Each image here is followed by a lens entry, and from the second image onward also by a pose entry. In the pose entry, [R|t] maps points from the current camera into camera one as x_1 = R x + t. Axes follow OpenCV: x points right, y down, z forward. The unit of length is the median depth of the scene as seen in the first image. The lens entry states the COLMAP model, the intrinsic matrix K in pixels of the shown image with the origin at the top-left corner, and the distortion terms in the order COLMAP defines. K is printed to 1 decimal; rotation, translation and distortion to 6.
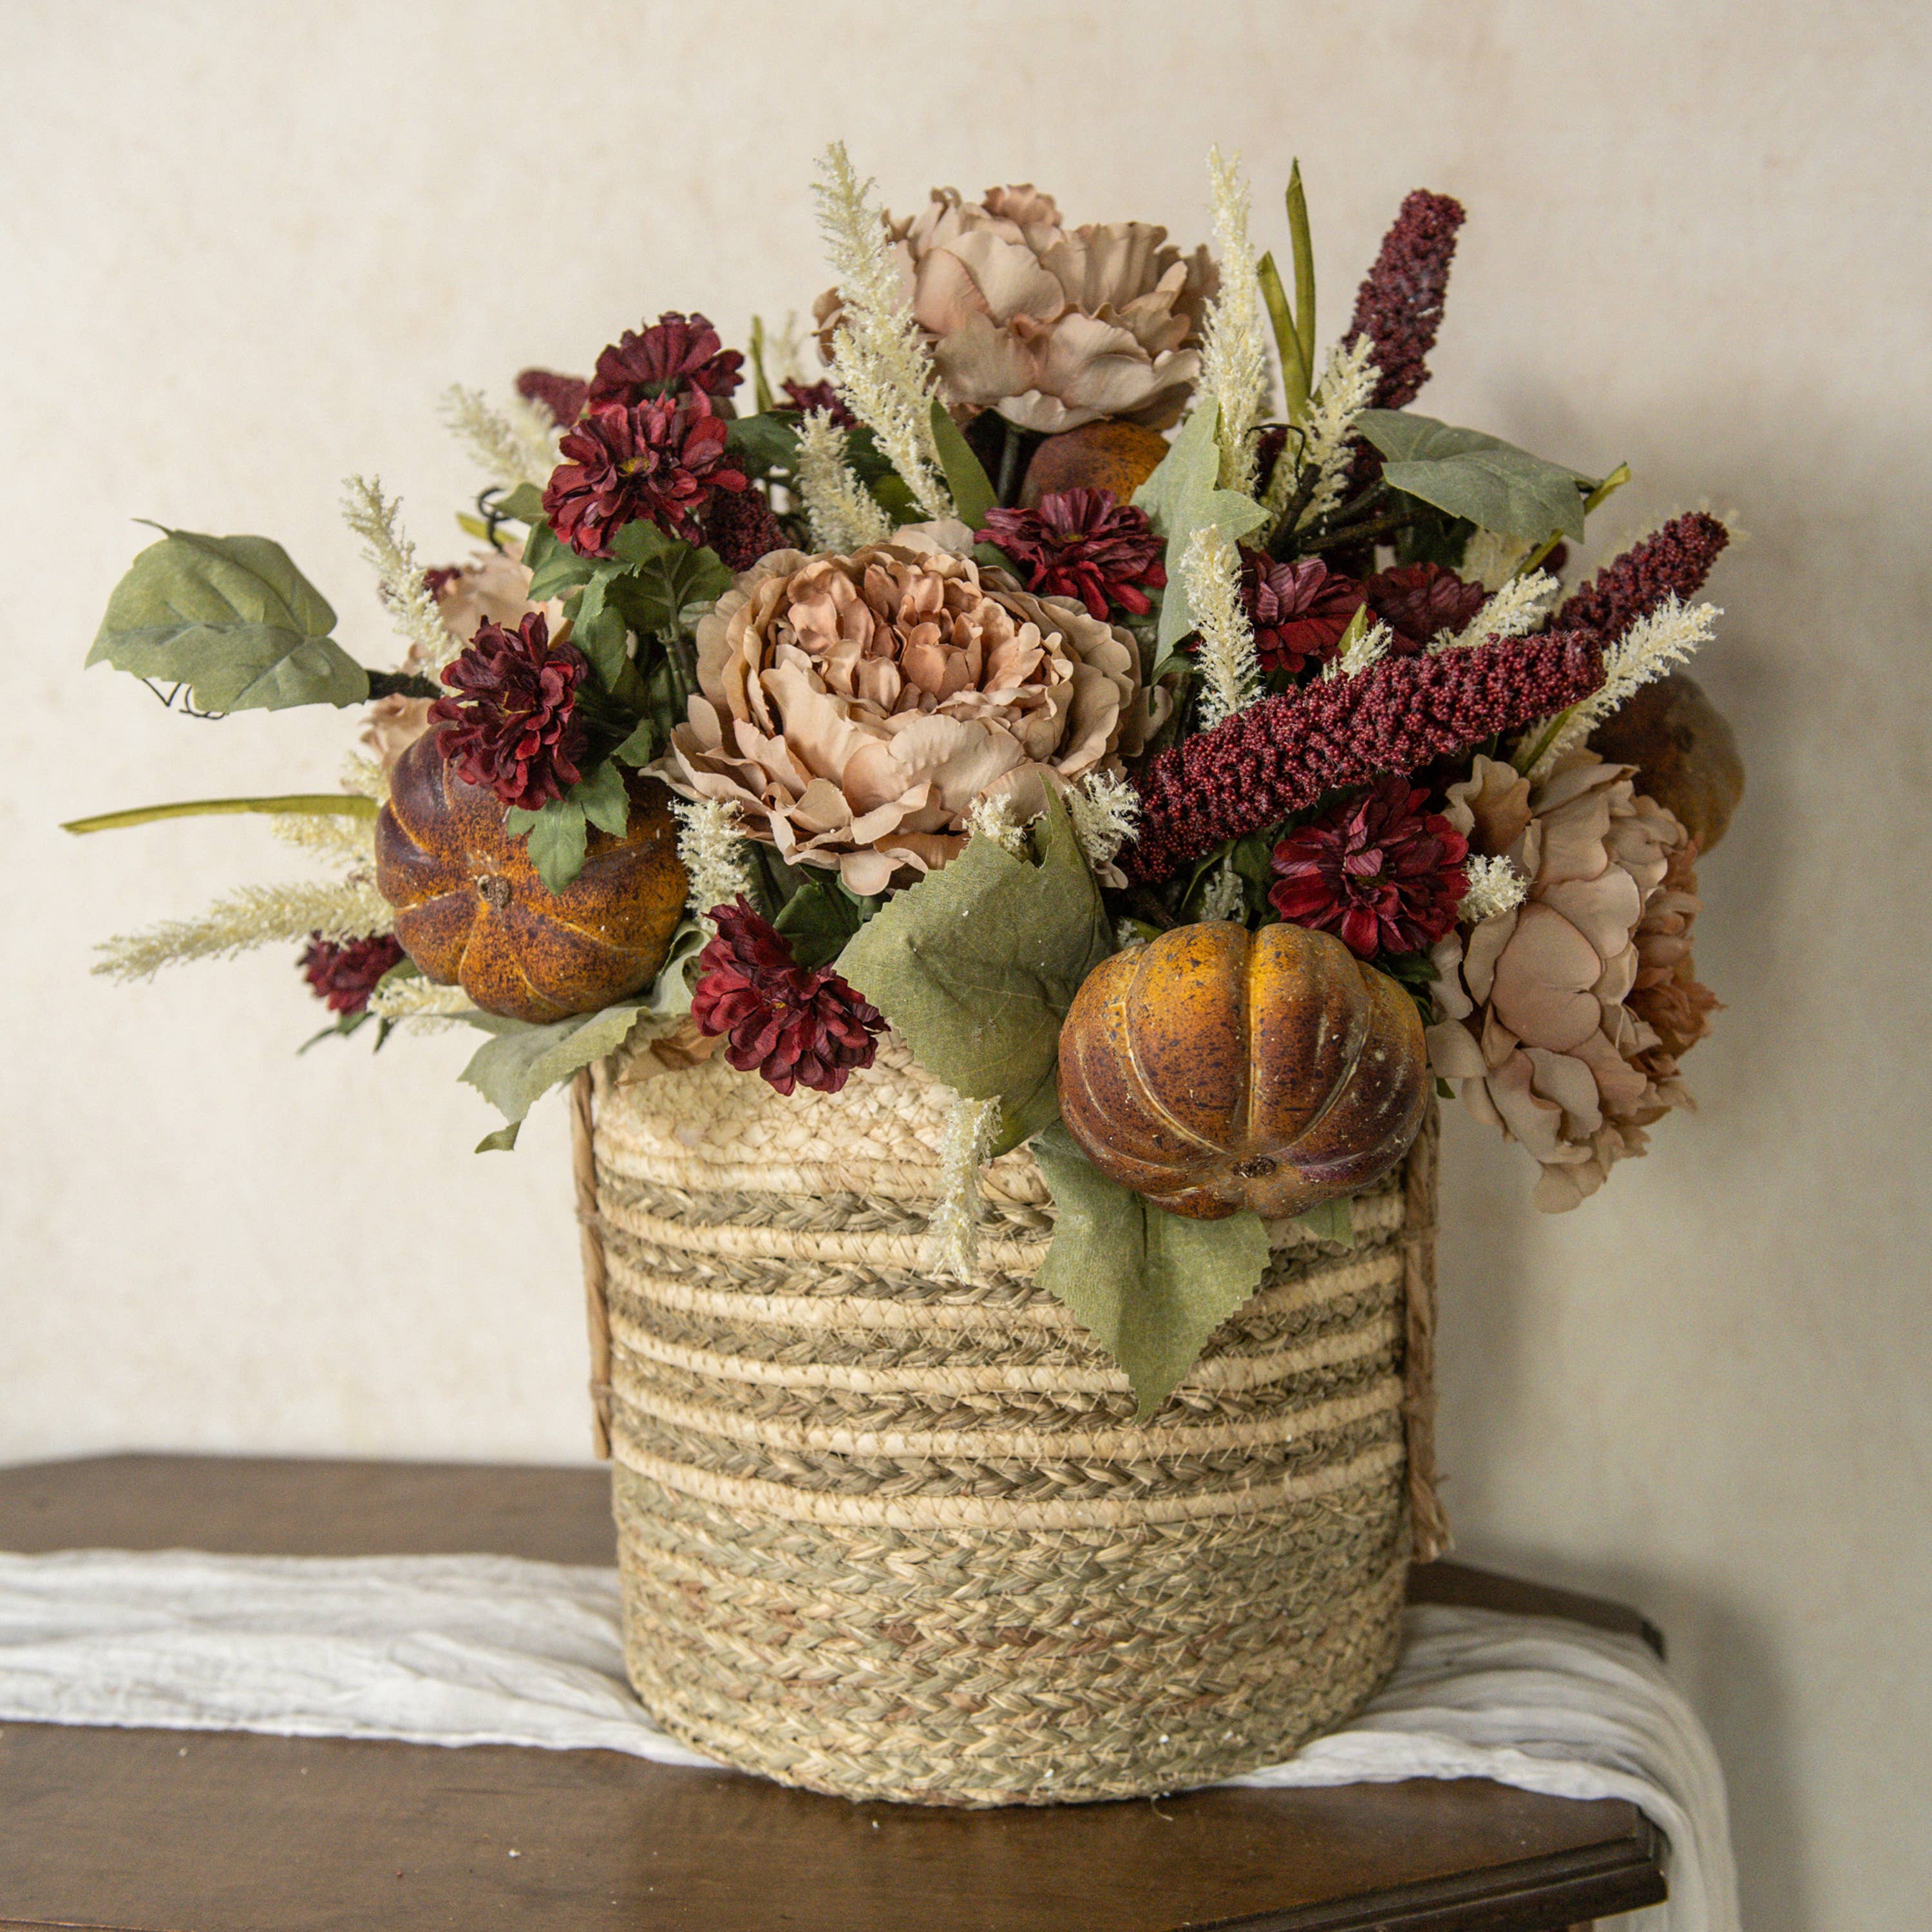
lens RADIAL K [[2739.5, 0, 966.0], [0, 2739.5, 966.0], [0, 0, 1]] dist [0.010867, -0.043822]
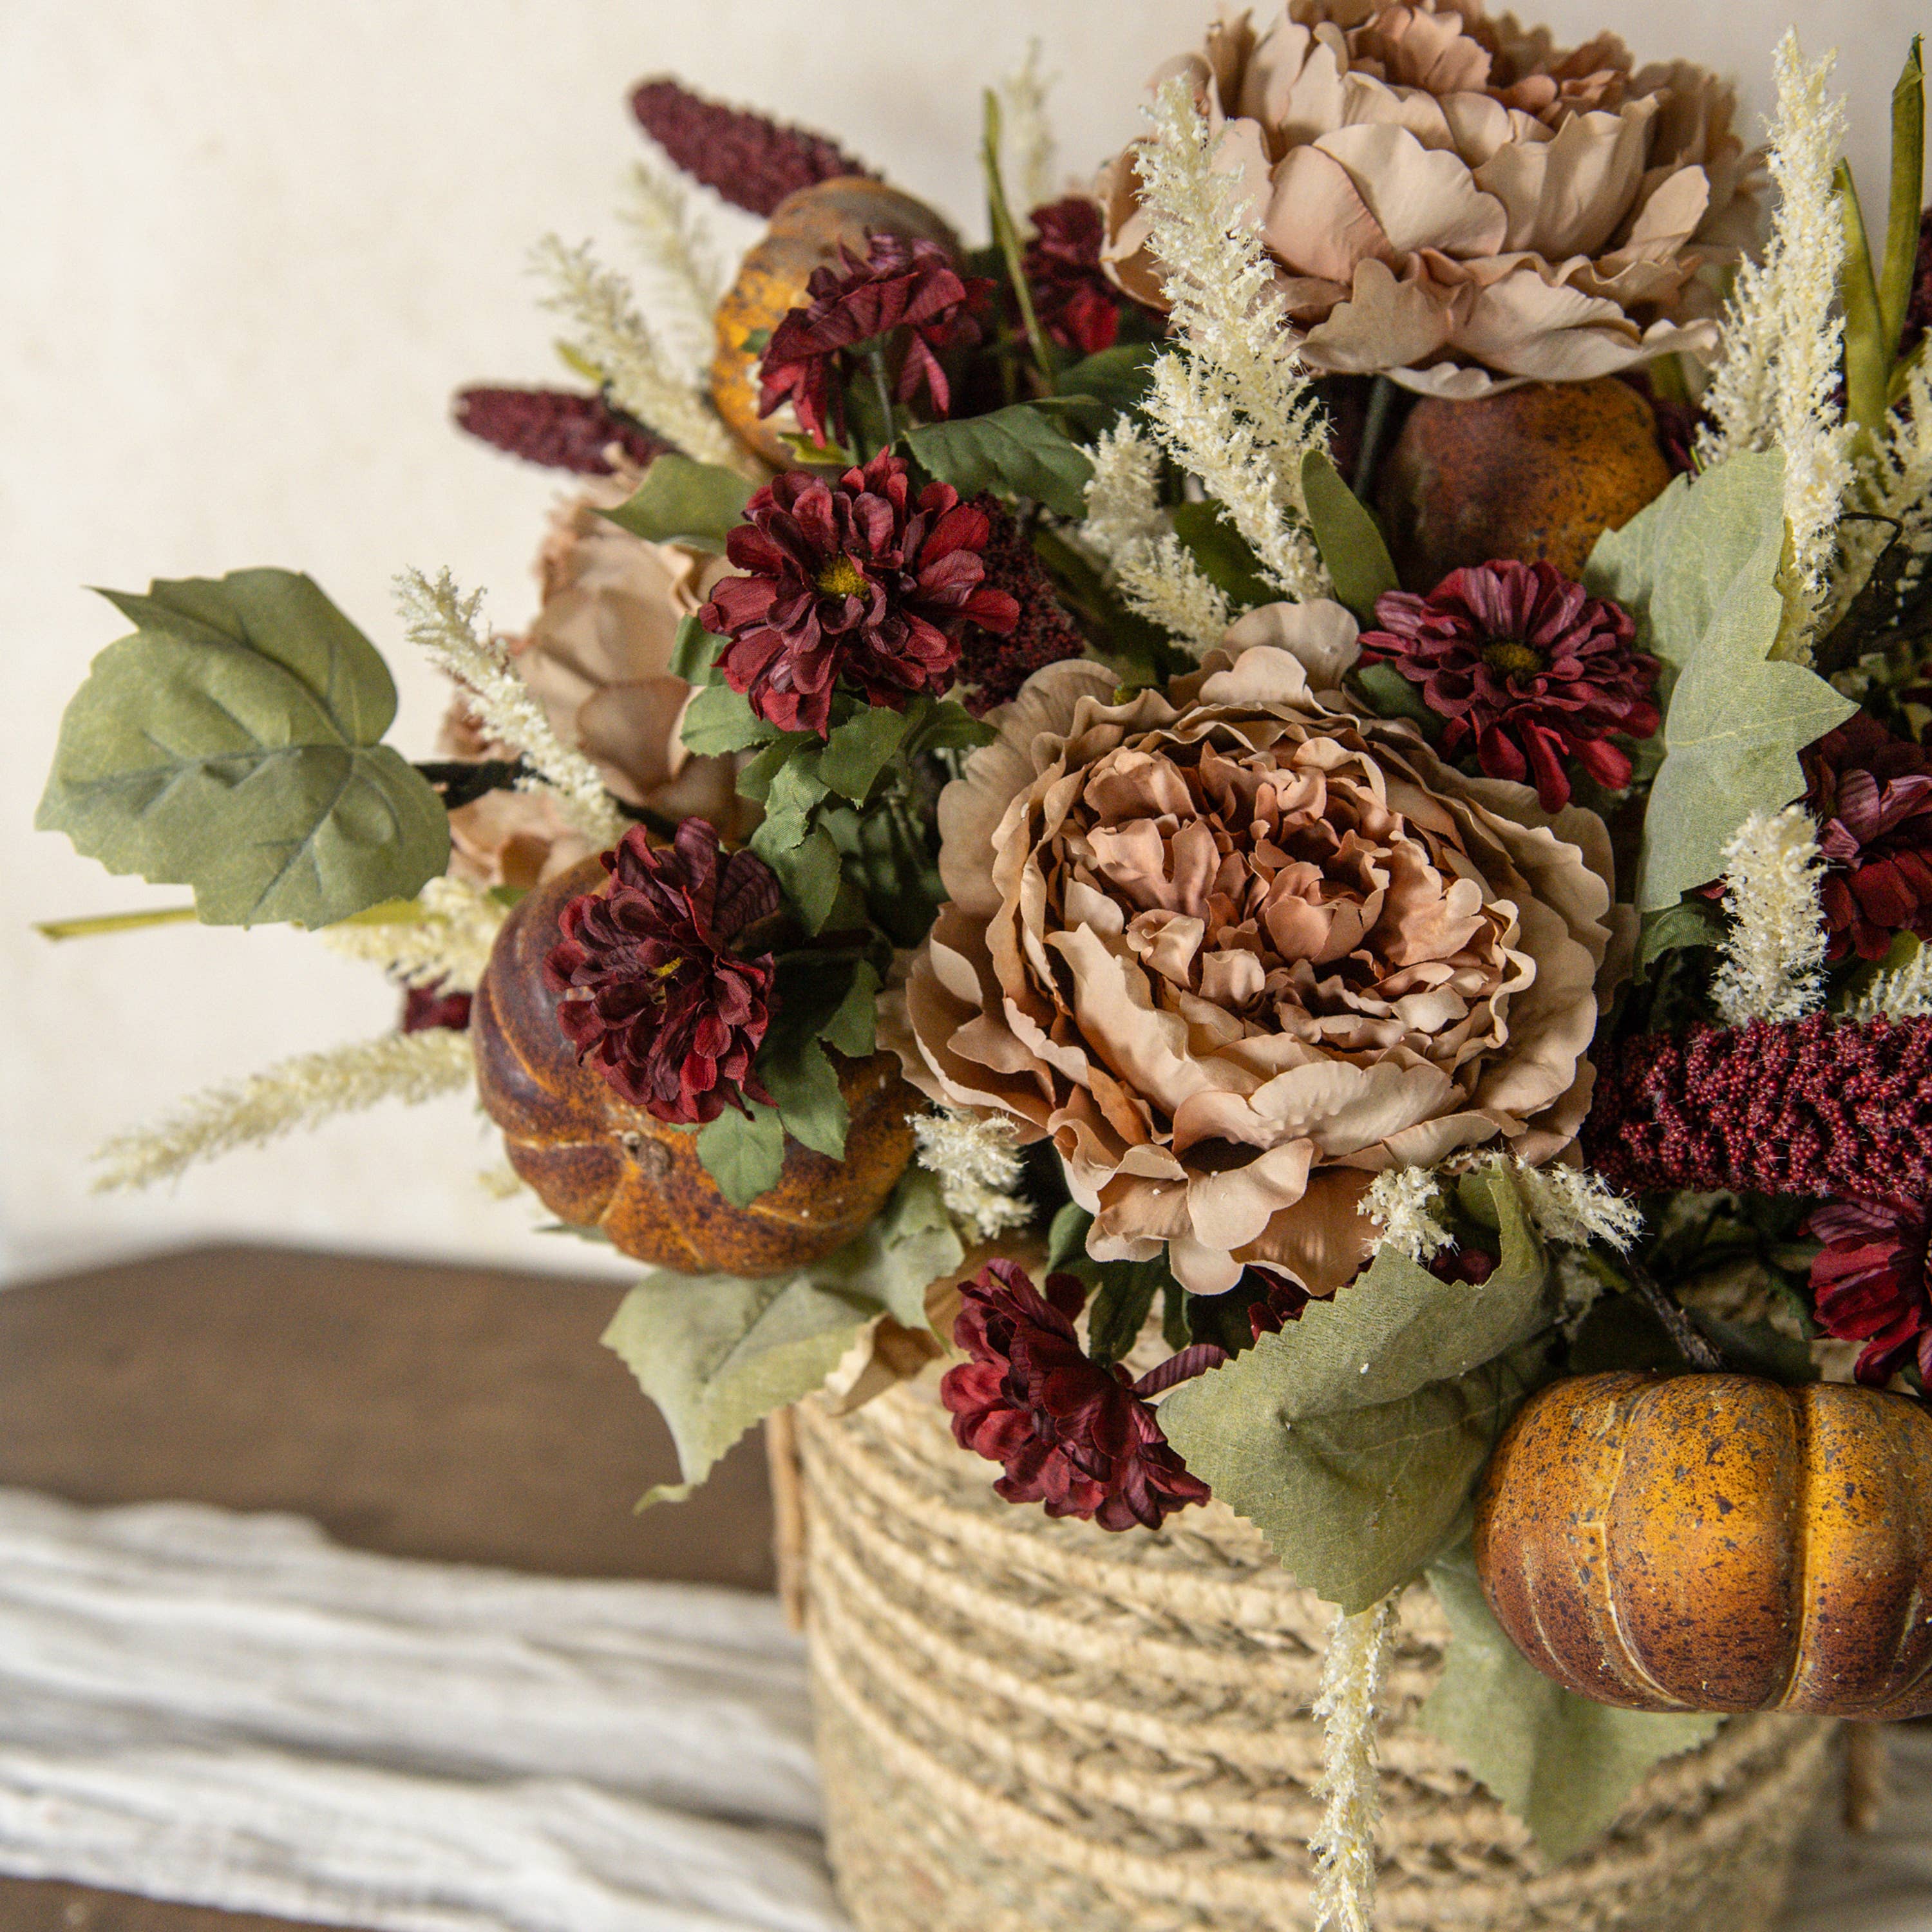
lens RADIAL K [[2811.9, 0, 966.0], [0, 2811.9, 966.0], [0, 0, 1]] dist [-0.009646, 0.020020]
pose [[0.999281, 0.010542, -0.036425, -0.065739], [0.001045, 0.952553, 0.304369, -0.288239], [0.037905, -0.304189, 0.951857, 0.337858]]
